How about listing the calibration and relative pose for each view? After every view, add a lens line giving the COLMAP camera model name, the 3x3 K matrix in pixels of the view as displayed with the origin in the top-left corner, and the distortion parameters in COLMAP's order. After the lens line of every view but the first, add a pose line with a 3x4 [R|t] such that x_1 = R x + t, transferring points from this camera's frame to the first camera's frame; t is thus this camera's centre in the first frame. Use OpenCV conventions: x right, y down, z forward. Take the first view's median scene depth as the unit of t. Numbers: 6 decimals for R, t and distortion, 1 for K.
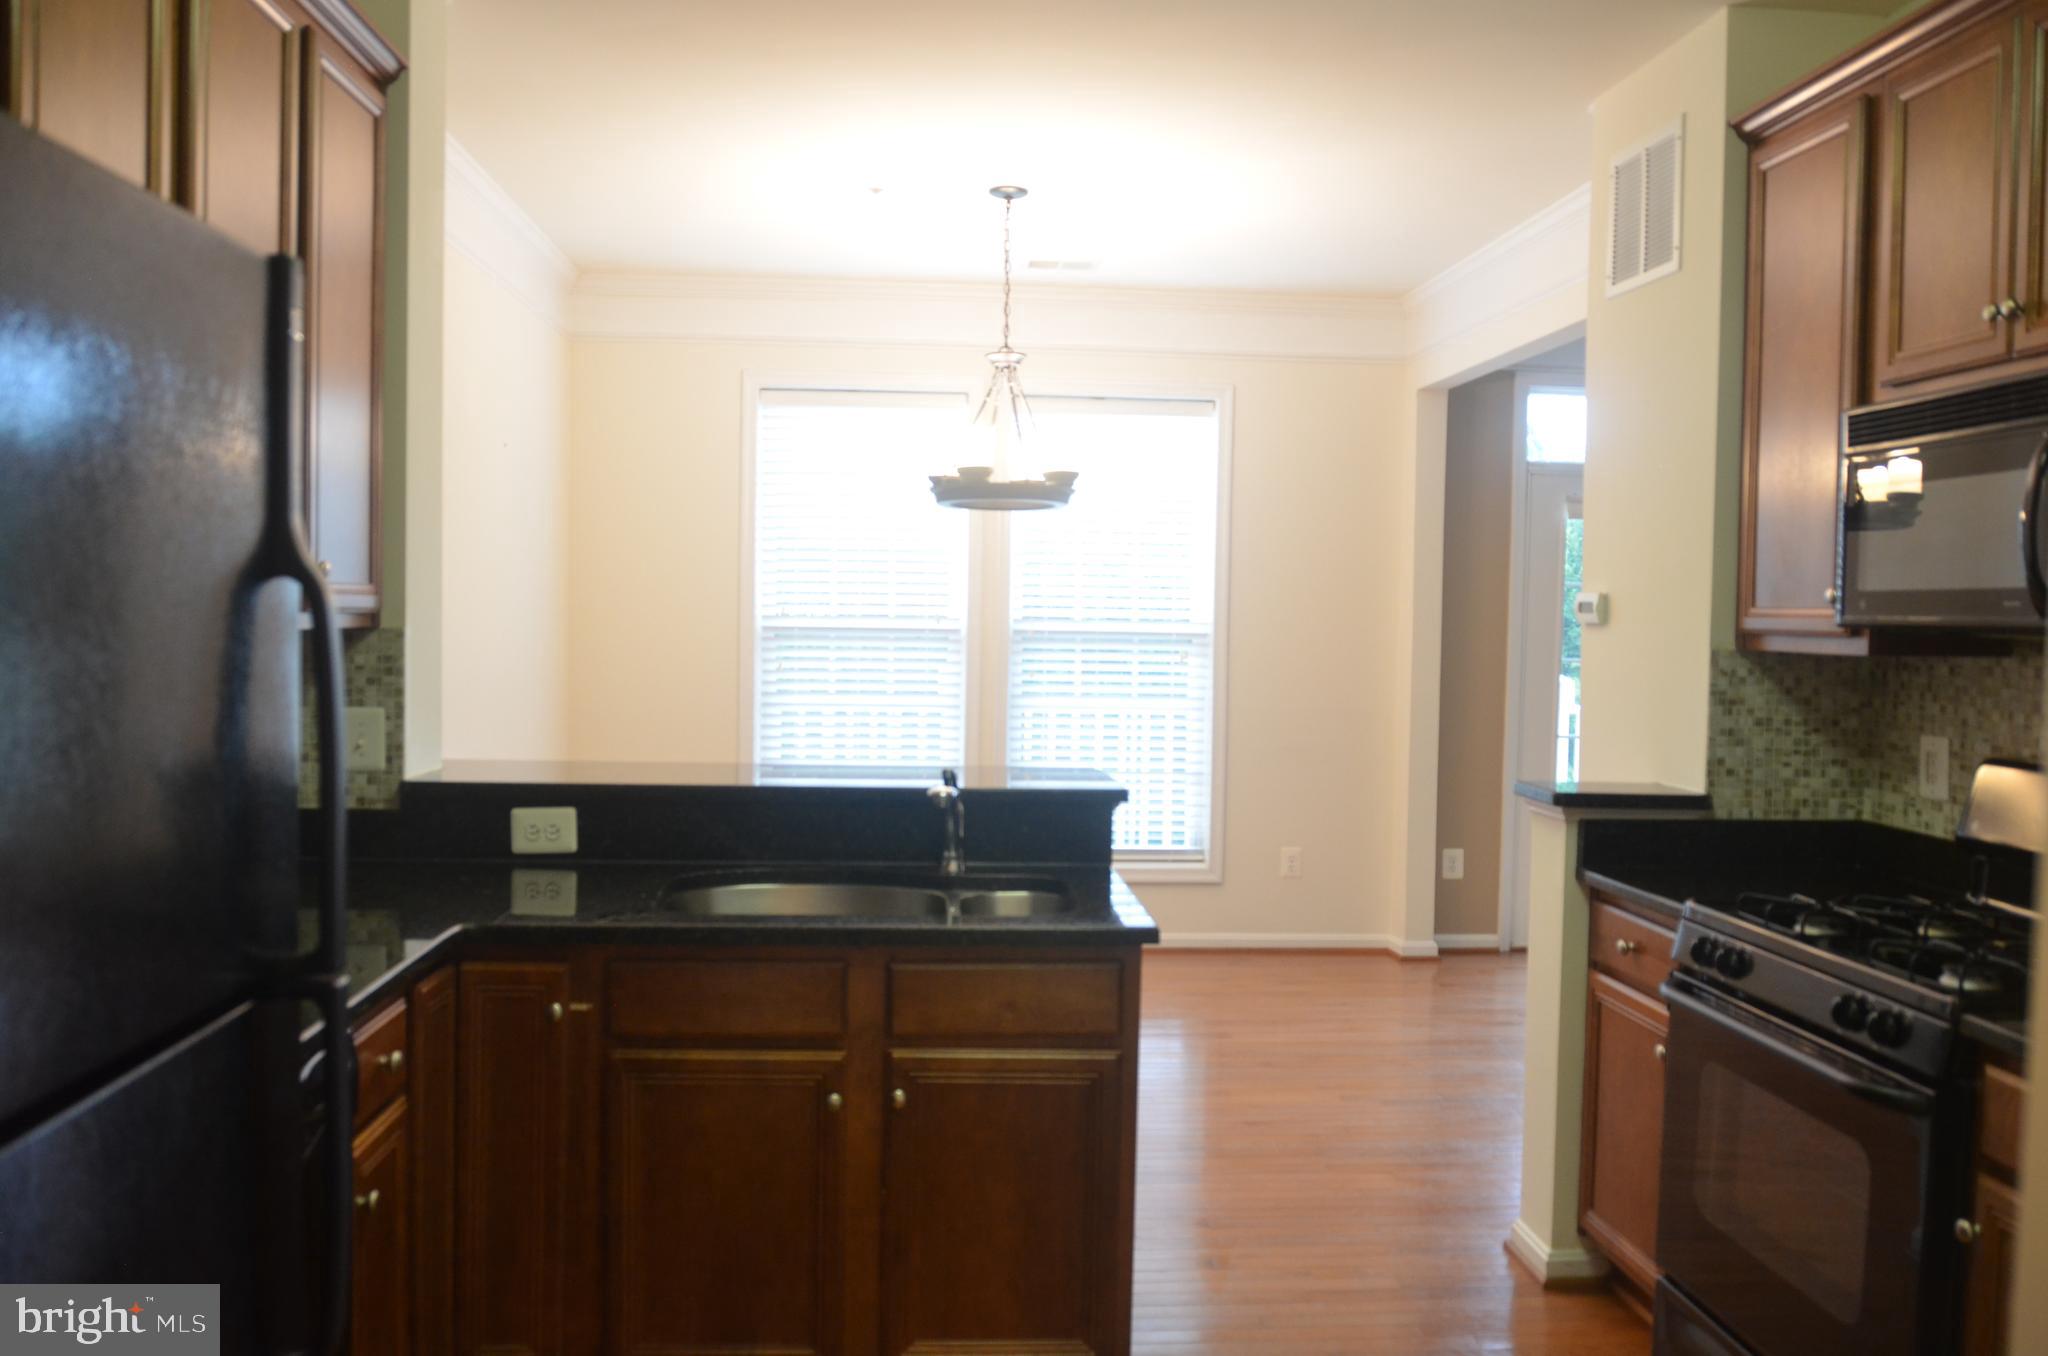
lens RADIAL K [[1587.7, 0, 1024.0], [0, 1587.7, 678.0], [0, 0, 1]] dist [-0.037733, -0.005170]
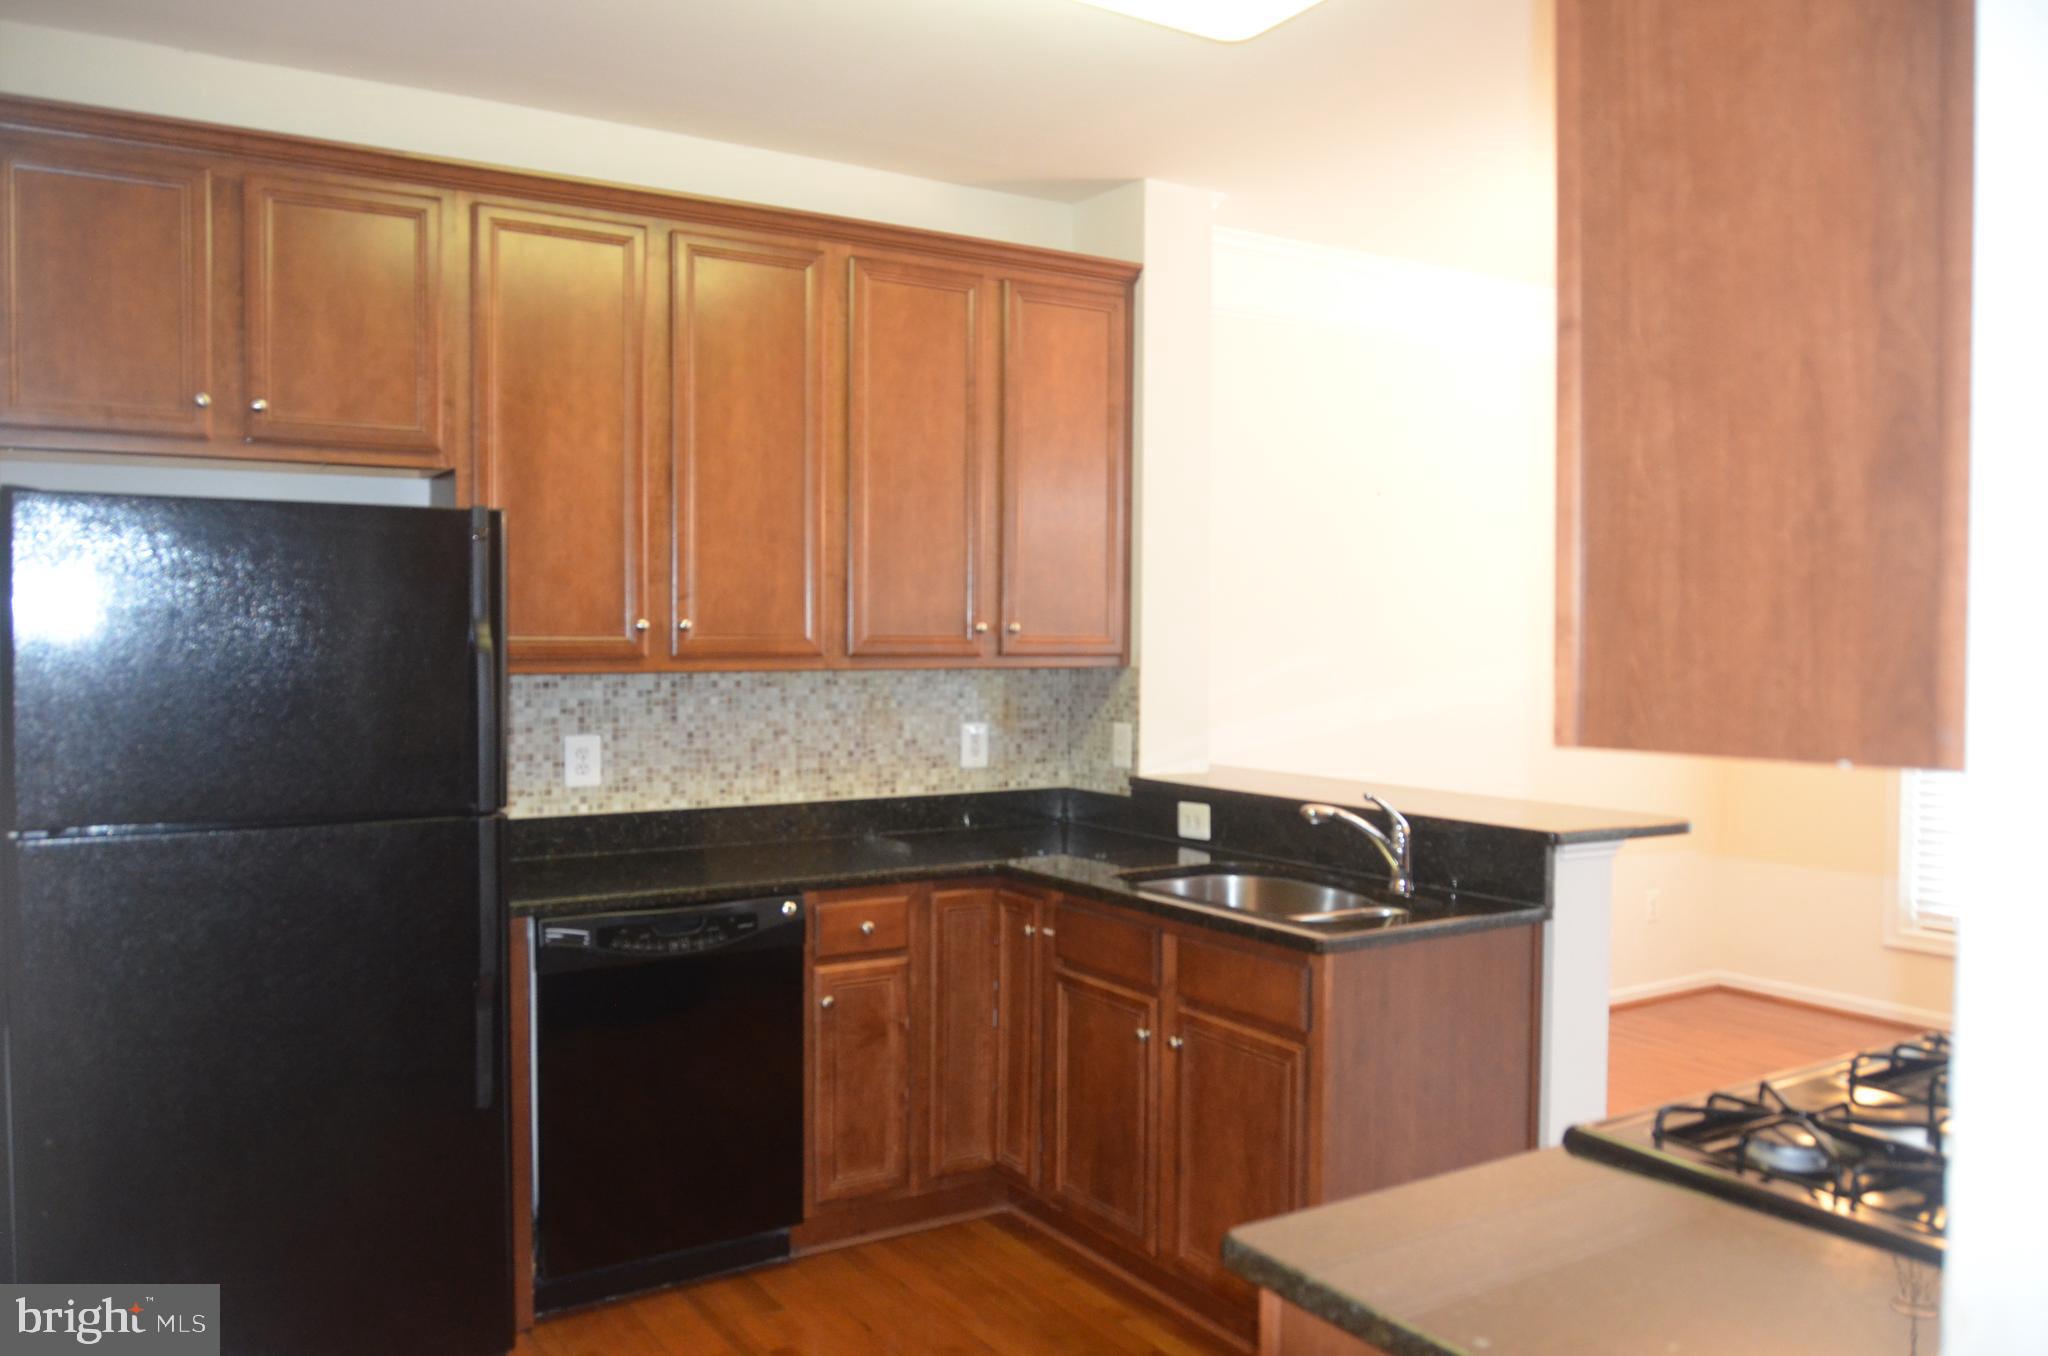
lens RADIAL K [[1587.7, 0, 1024.0], [0, 1587.7, 678.0], [0, 0, 1]] dist [-0.037733, -0.005170]
pose [[0.466635, 0.007744, -0.884416, 0.750278], [-0.034476, 0.999361, -0.009440, -0.004878], [0.883778, 0.034896, 0.466603, 0.236883]]
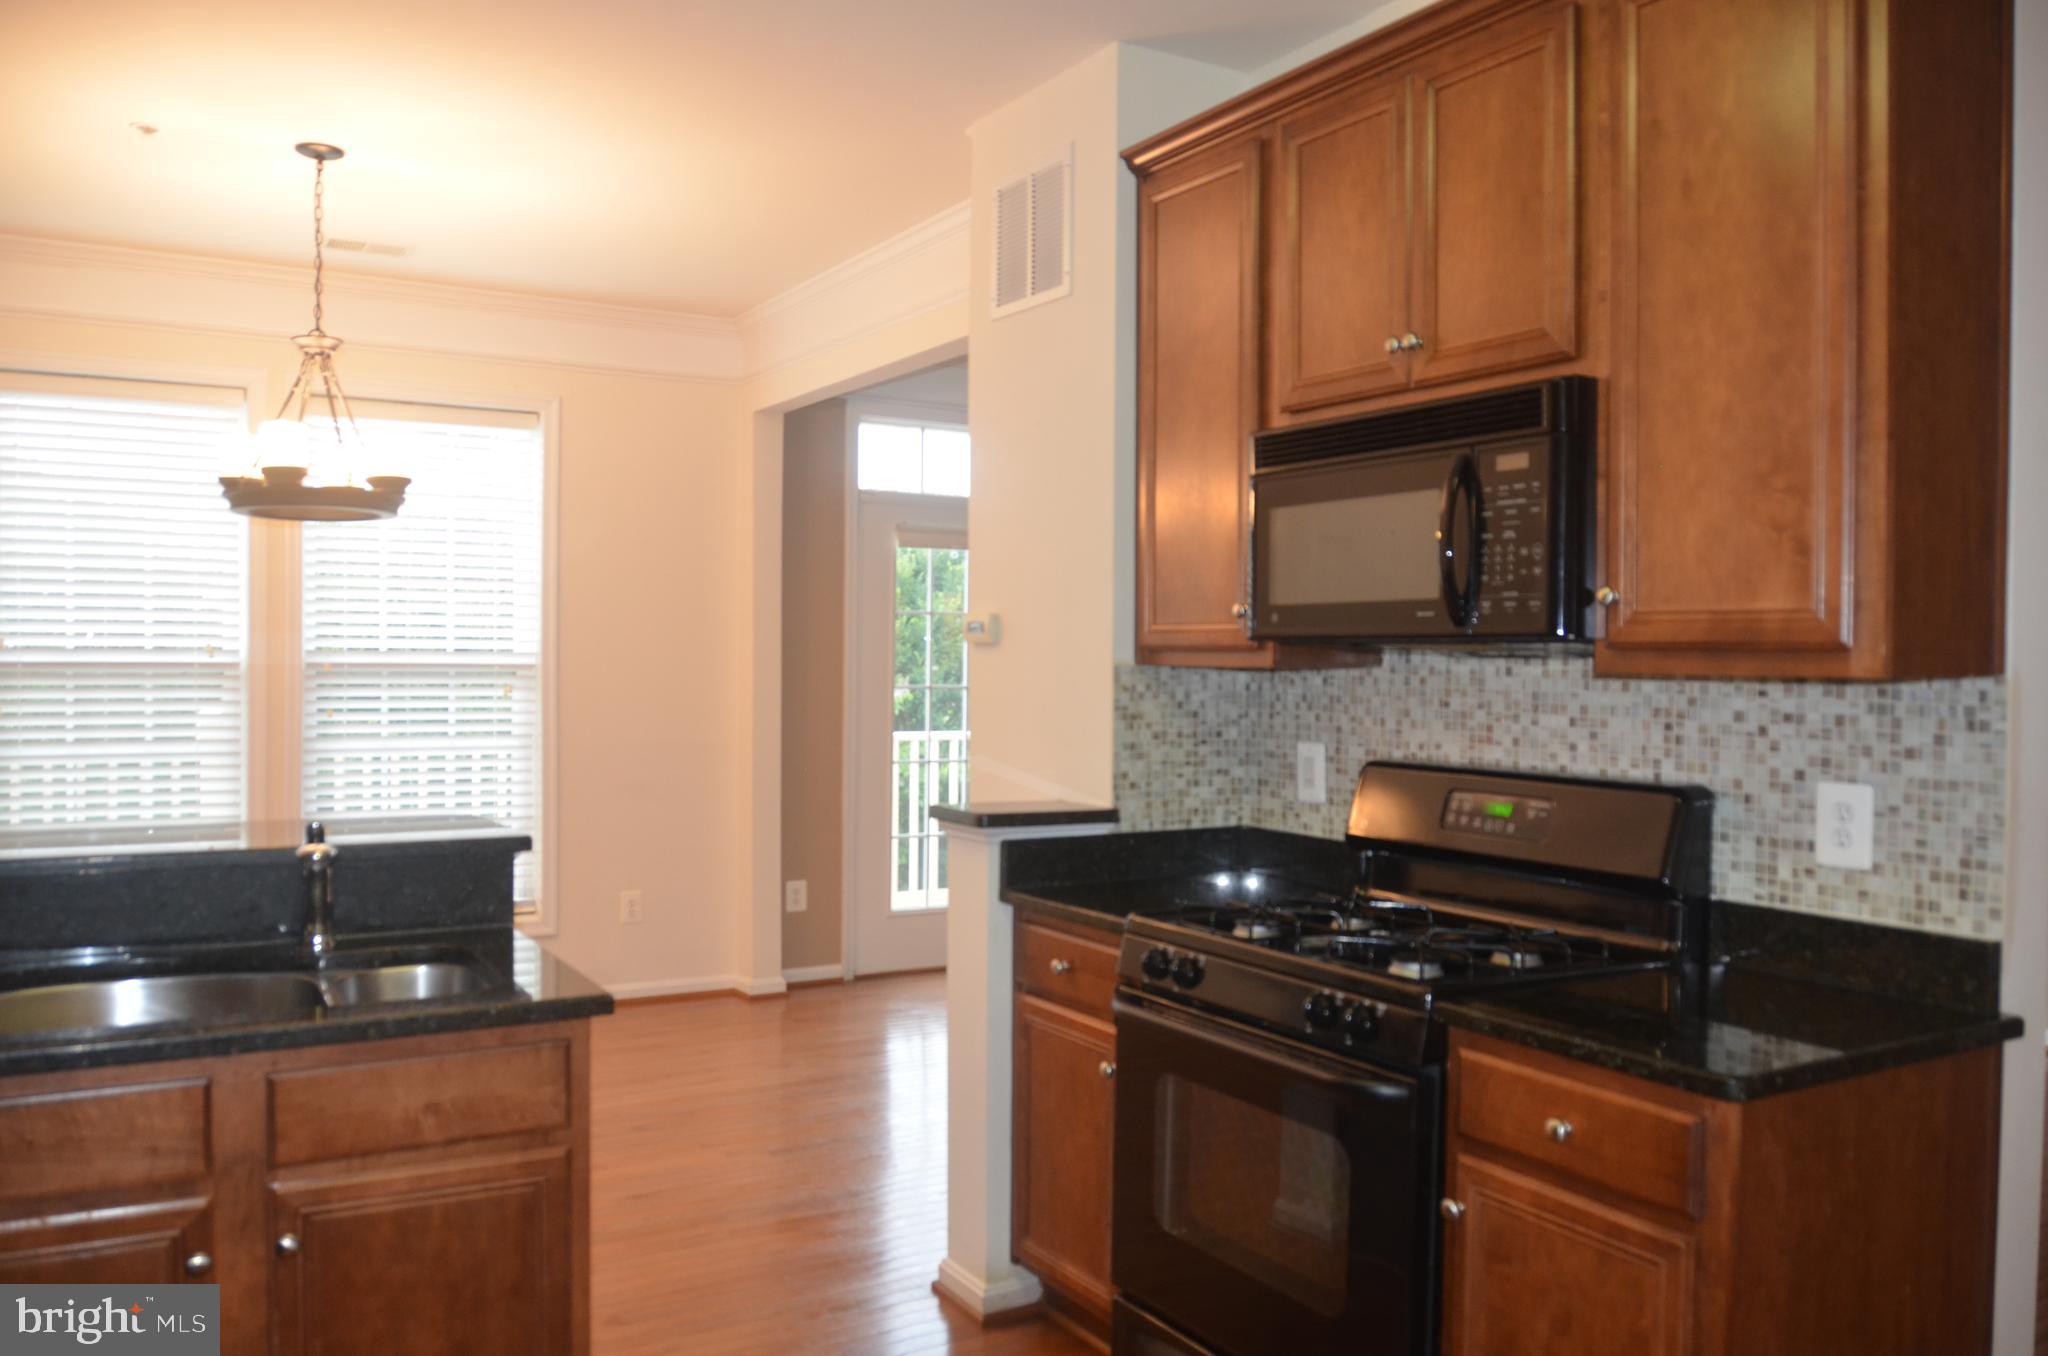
lens RADIAL K [[1587.7, 0, 1024.0], [0, 1587.7, 678.0], [0, 0, 1]] dist [-0.037733, -0.005170]
pose [[0.896162, -0.015738, 0.443447, -0.071534], [0.026166, 0.999506, -0.017407, 0.006072], [-0.442954, 0.027202, 0.896132, 0.105056]]
